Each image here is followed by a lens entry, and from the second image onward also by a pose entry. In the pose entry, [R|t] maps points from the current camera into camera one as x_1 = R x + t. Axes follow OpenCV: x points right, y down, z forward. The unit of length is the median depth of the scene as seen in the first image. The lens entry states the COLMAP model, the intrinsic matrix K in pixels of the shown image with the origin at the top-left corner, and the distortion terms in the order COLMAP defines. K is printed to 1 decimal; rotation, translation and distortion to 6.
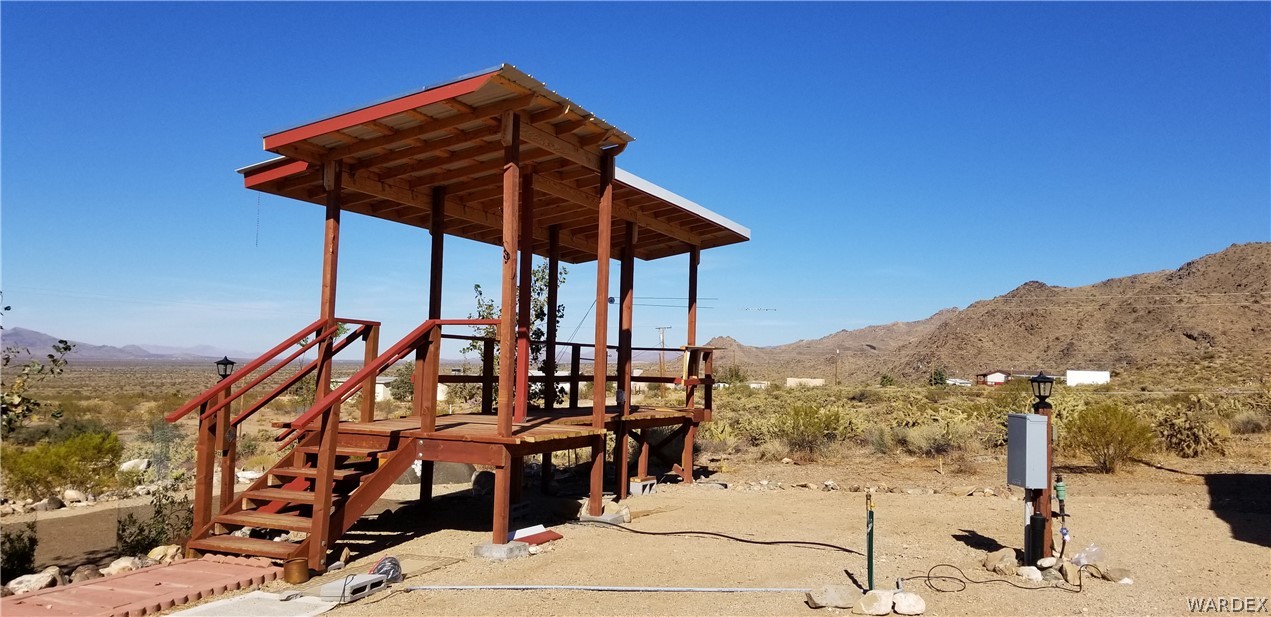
lens RADIAL K [[989.7, 0, 629.4], [0, 989.7, 295.4], [0, 0, 1]] dist [0.074618, -0.121082]
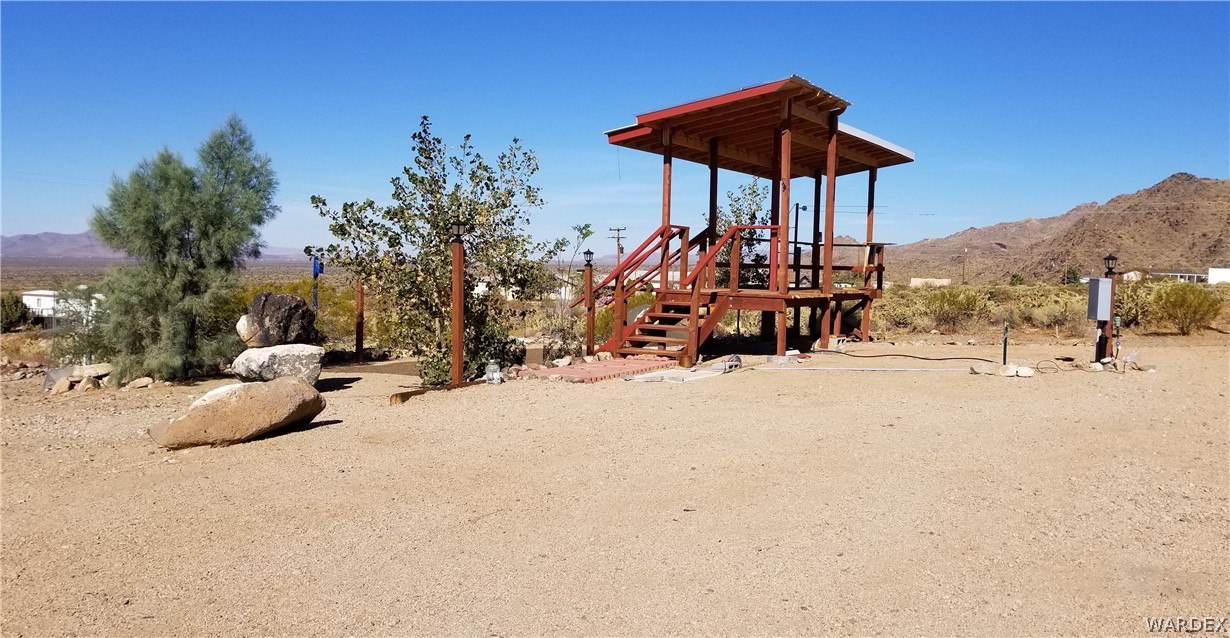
lens RADIAL K [[1058.3, 0, 618.5], [0, 1058.3, 329.6], [0, 0, 1]] dist [-0.001966, -0.014804]
pose [[0.994237, 0.002690, -0.107167, -0.130625], [0.011130, 0.991693, 0.128147, -0.020366], [0.106621, -0.128601, 0.985948, -0.502960]]
